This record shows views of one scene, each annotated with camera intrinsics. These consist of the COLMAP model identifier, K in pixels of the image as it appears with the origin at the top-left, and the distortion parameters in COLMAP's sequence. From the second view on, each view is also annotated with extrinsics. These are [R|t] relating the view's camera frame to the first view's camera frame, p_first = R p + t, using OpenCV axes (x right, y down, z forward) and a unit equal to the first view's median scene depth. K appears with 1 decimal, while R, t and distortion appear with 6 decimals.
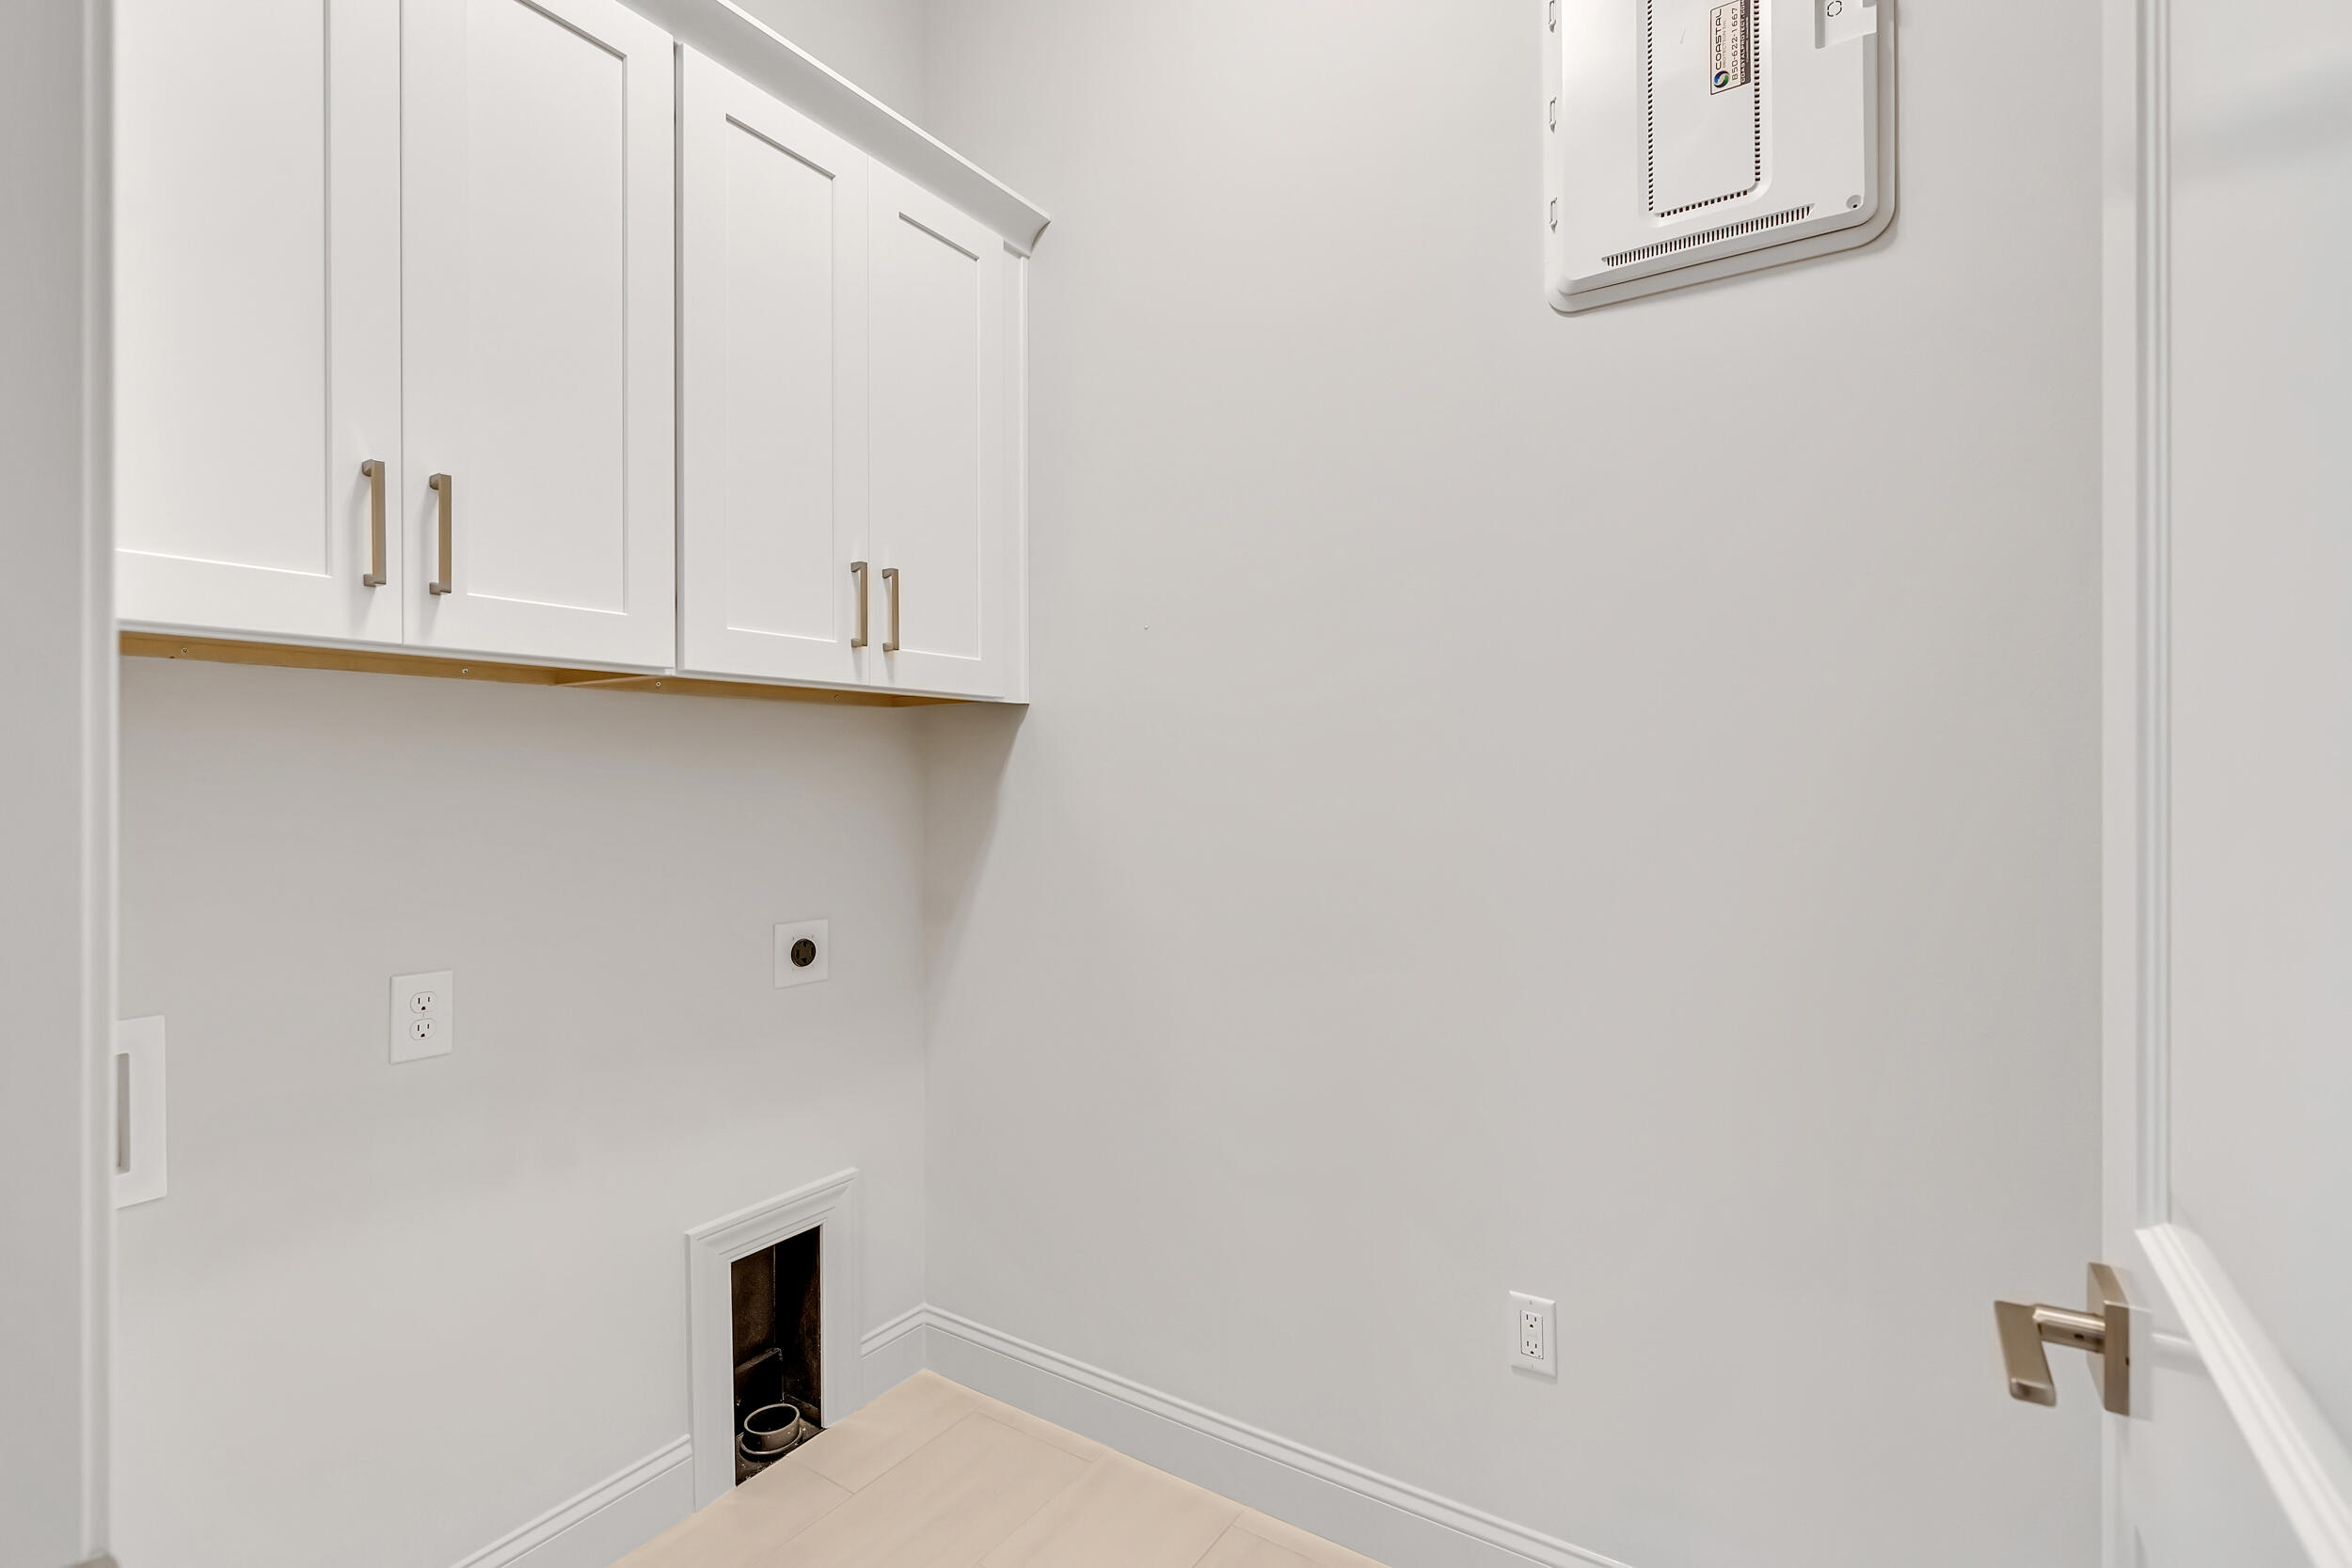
lens RADIAL K [[1062.2, 0, 1183.5], [0, 1062.2, 742.2], [0, 0, 1]] dist [-0.010898, 0.004288]
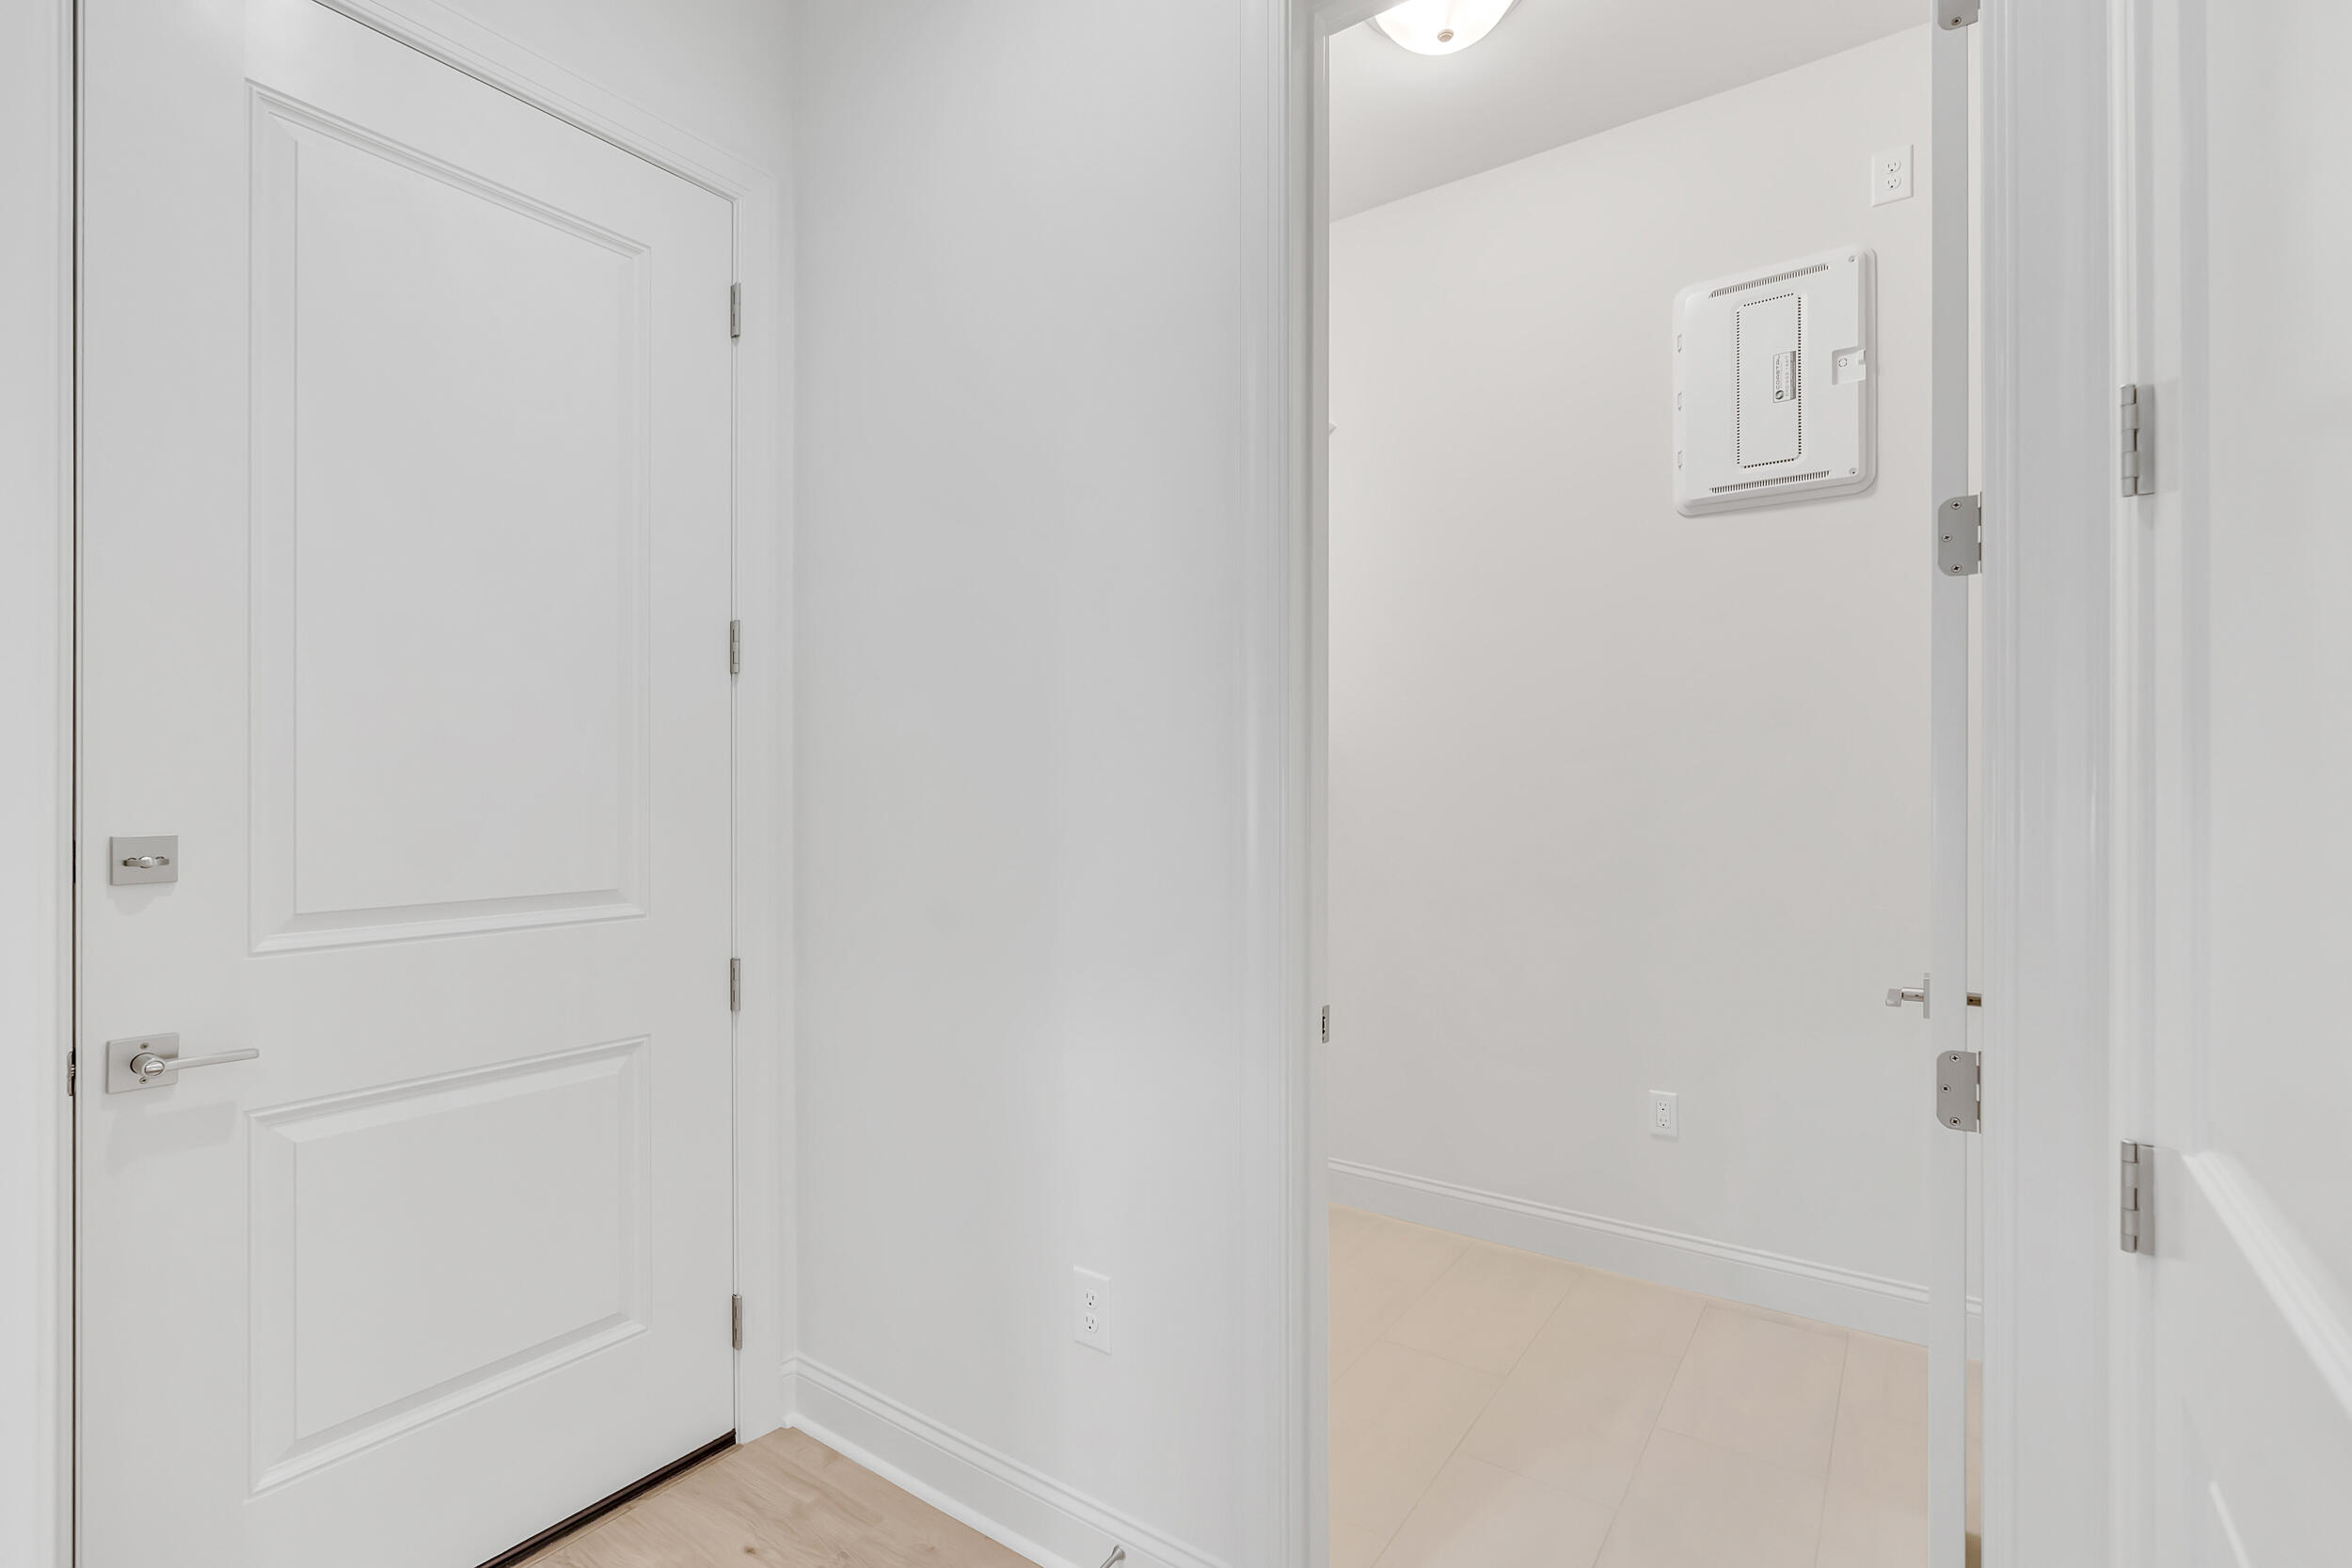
lens RADIAL K [[1062.2, 0, 1174.3], [0, 1062.2, 787.6], [0, 0, 1]] dist [-0.010898, 0.004288]
pose [[0.999219, -0.000872, -0.039501, -0.450524], [0.001095, 0.999984, 0.005626, 0.029057], [0.039496, -0.005665, 0.999204, -0.844628]]
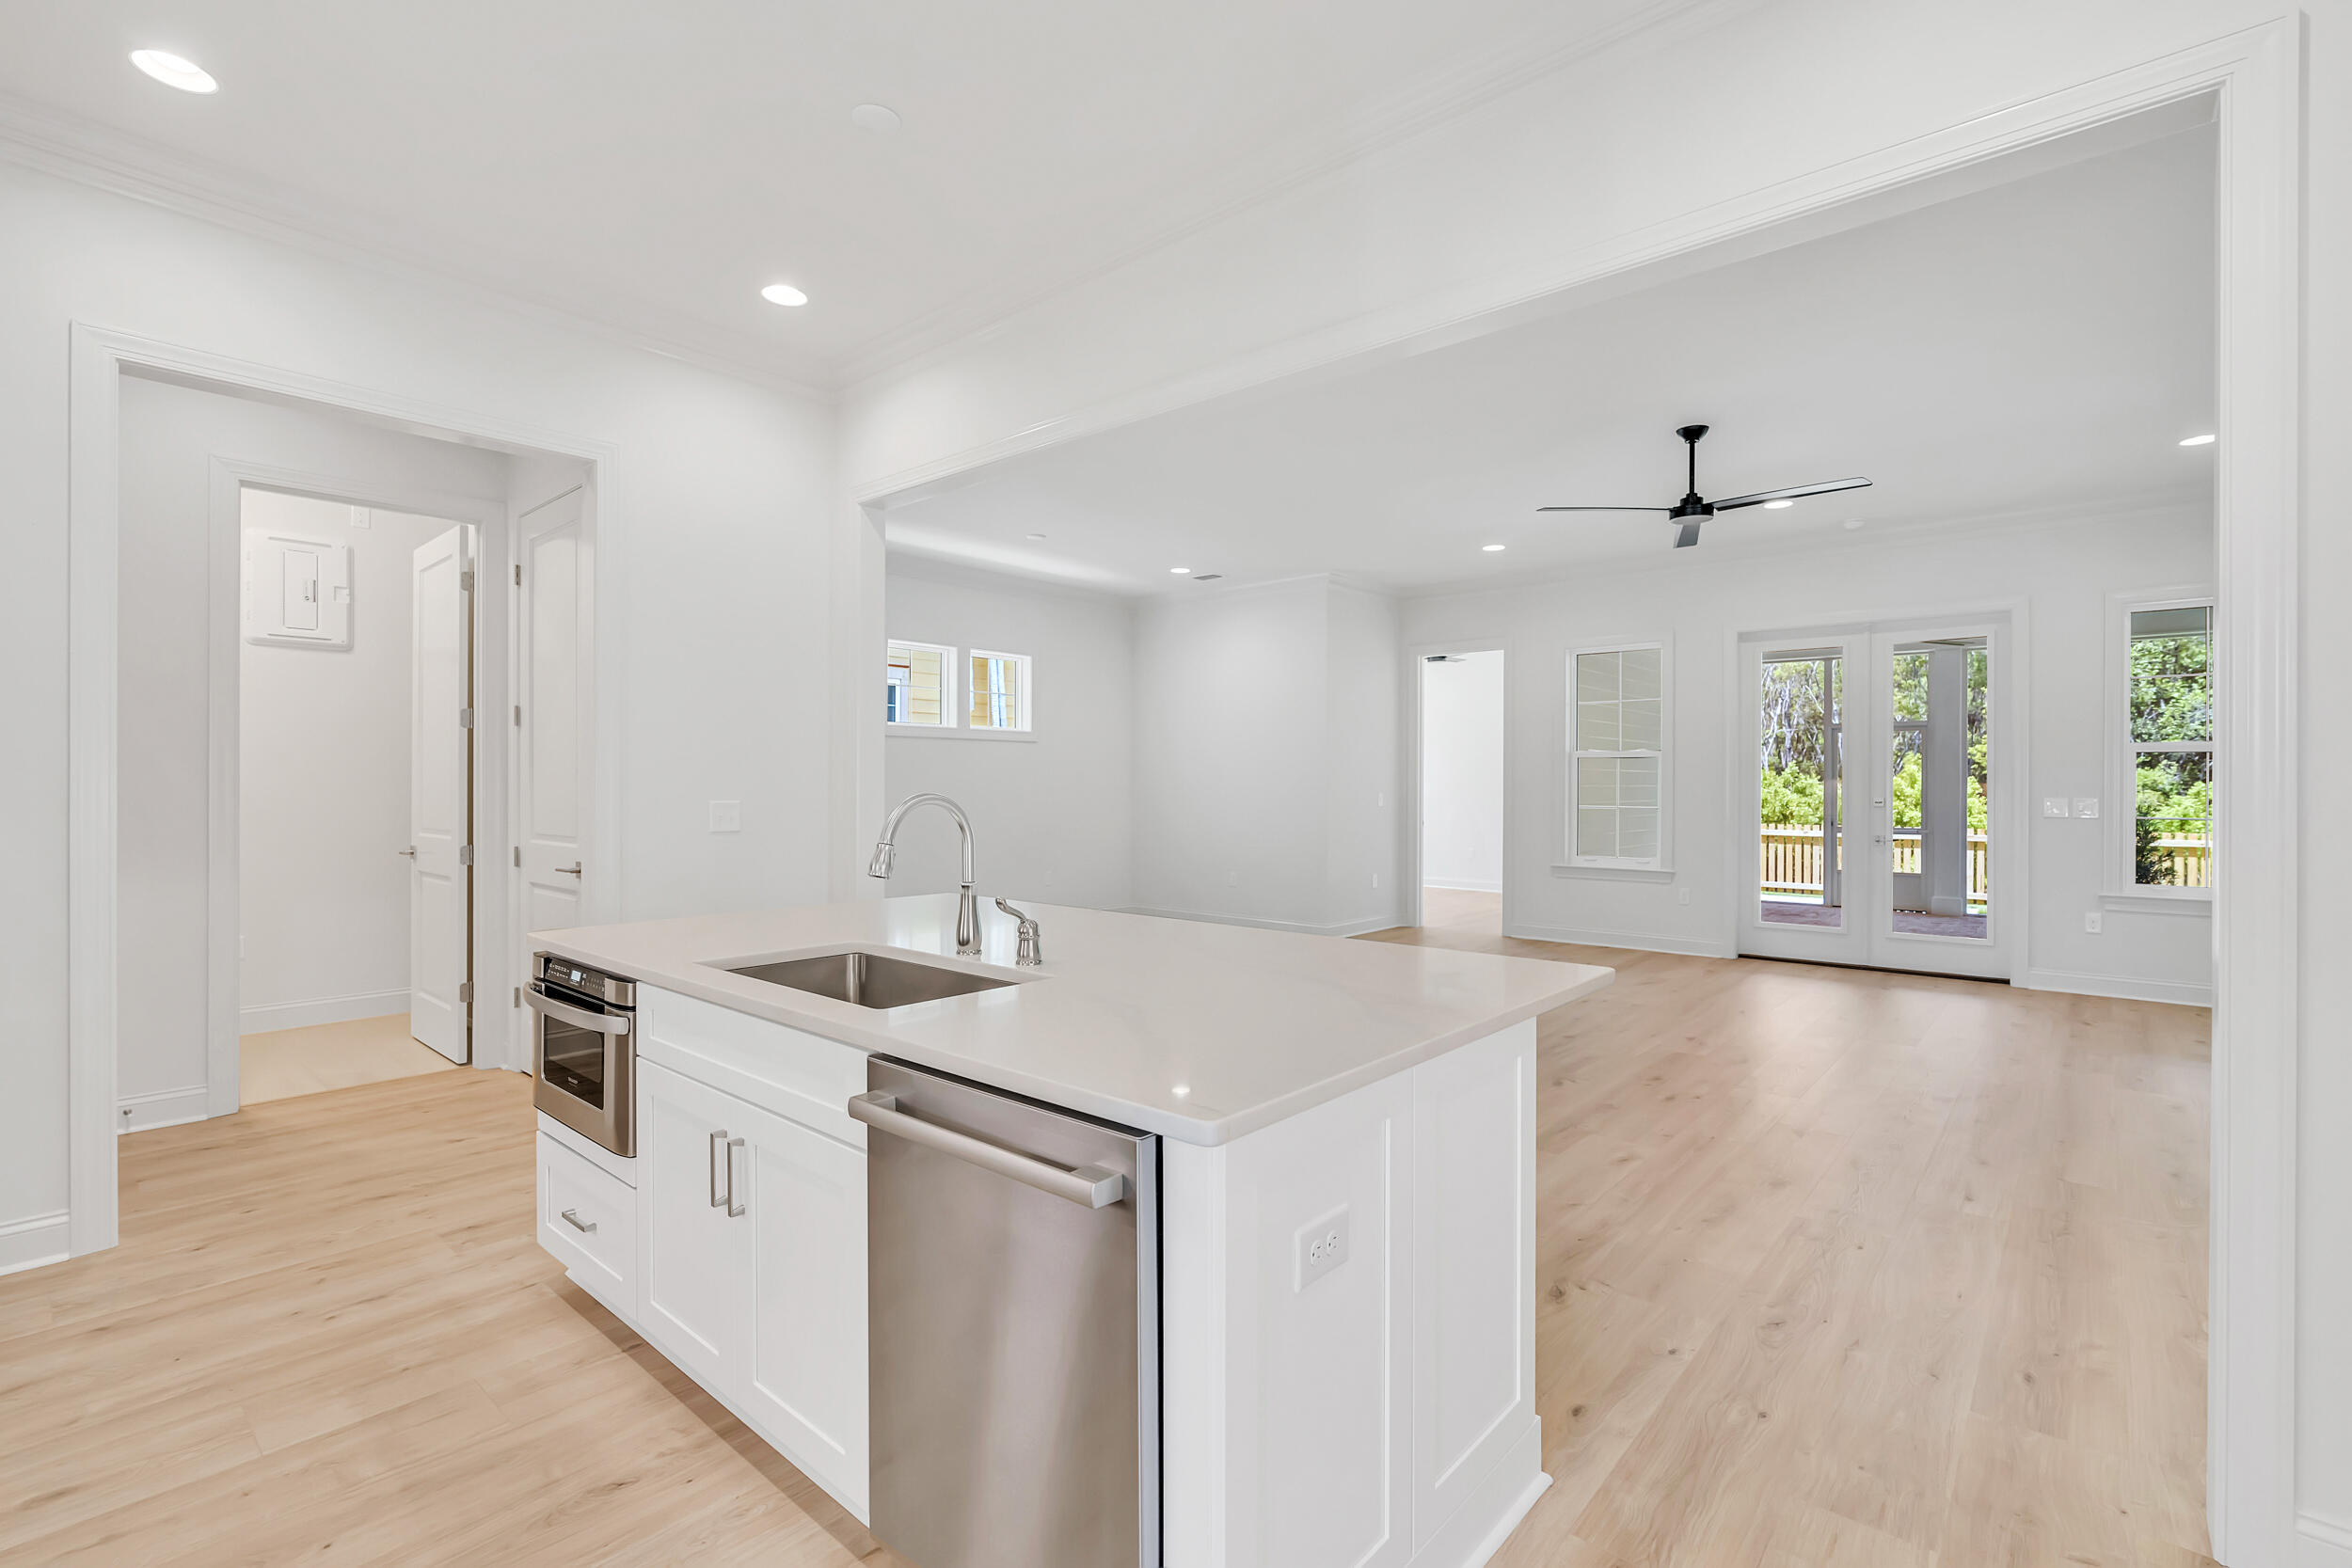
lens RADIAL K [[1062.2, 0, 1181.6], [0, 1062.2, 800.3], [0, 0, 1]] dist [-0.010898, 0.004288]
pose [[0.142380, -0.011581, 0.989744, -2.841484], [-0.003420, 0.999920, 0.012192, 0.046680], [-0.989806, -0.005121, 0.142329, -2.690919]]
